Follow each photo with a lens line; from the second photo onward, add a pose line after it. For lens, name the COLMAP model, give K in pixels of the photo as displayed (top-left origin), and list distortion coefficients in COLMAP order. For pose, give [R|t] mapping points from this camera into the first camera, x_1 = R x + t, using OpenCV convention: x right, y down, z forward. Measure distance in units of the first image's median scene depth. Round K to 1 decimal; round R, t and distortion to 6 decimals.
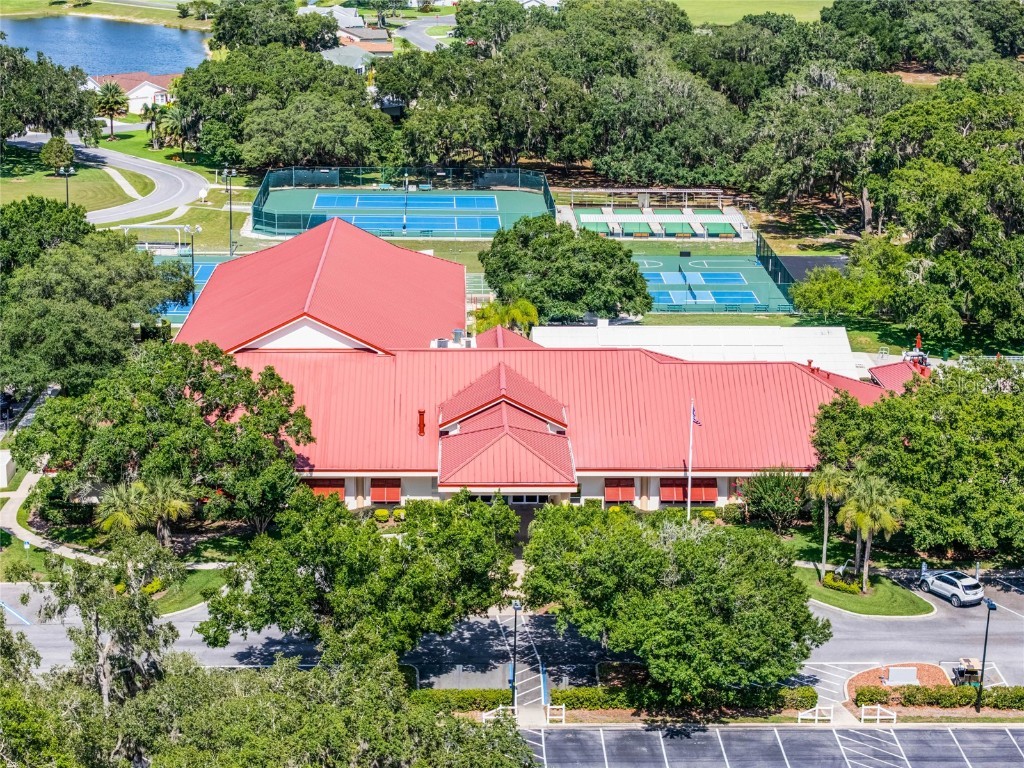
lens RADIAL K [[2030.3, 0, 512.0], [0, 2030.3, 384.0], [0, 0, 1]] dist [-0.006987, 0.146674]
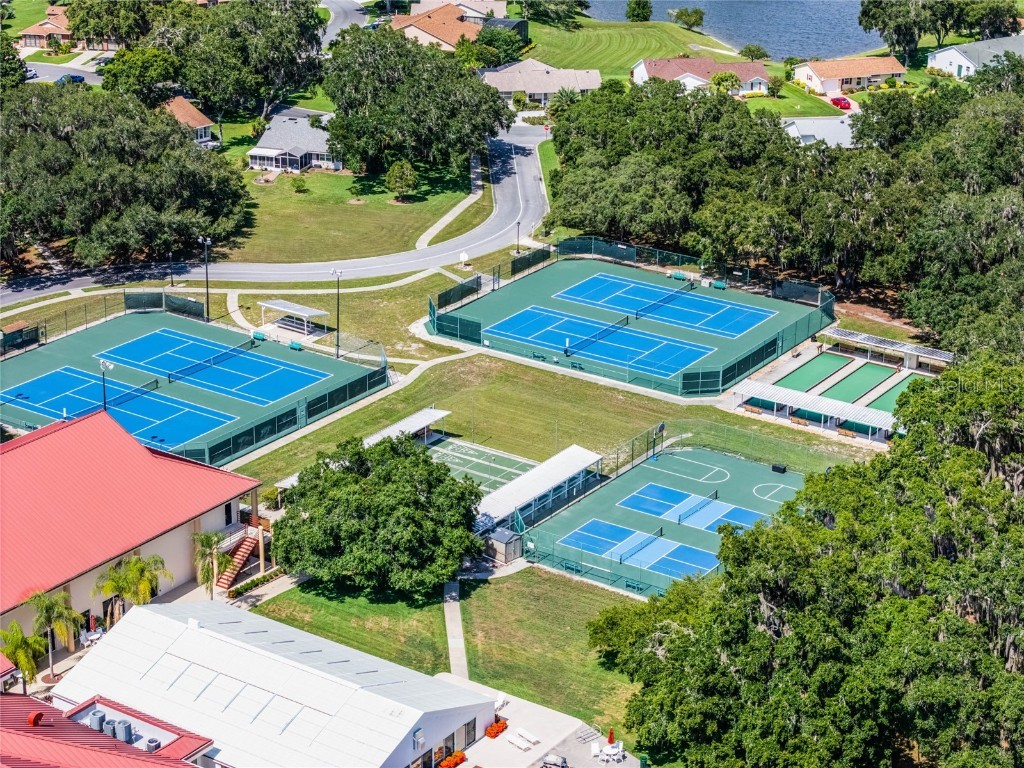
lens RADIAL K [[2030.3, 0, 512.0], [0, 2030.3, 384.0], [0, 0, 1]] dist [-0.006987, 0.146674]
pose [[0.813644, 0.214458, -0.540363, 0.709939], [-0.156317, 0.975947, 0.151959, -0.337690], [0.559955, -0.039172, 0.827597, 0.434635]]
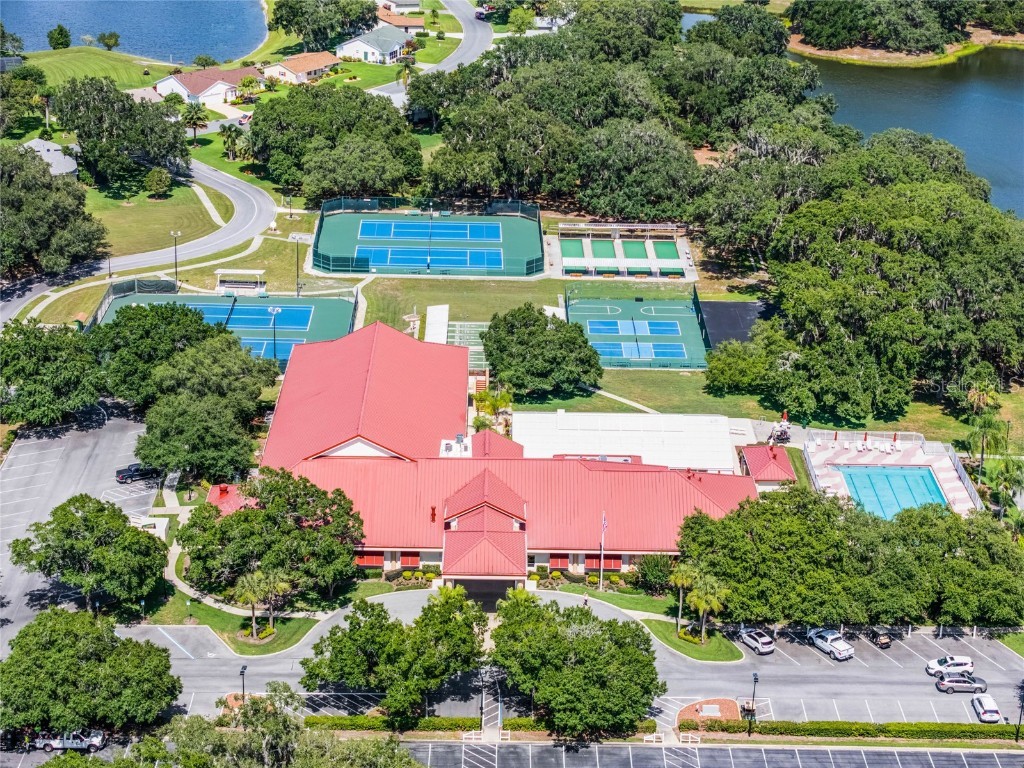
lens RADIAL K [[2030.3, 0, 512.0], [0, 2030.3, 384.0], [0, 0, 1]] dist [-0.006987, 0.146674]
pose [[0.999744, 0.018027, -0.013689, 0.035448], [-0.016440, 0.993983, 0.108294, -0.250818], [0.015559, -0.108041, 0.994025, -0.540046]]
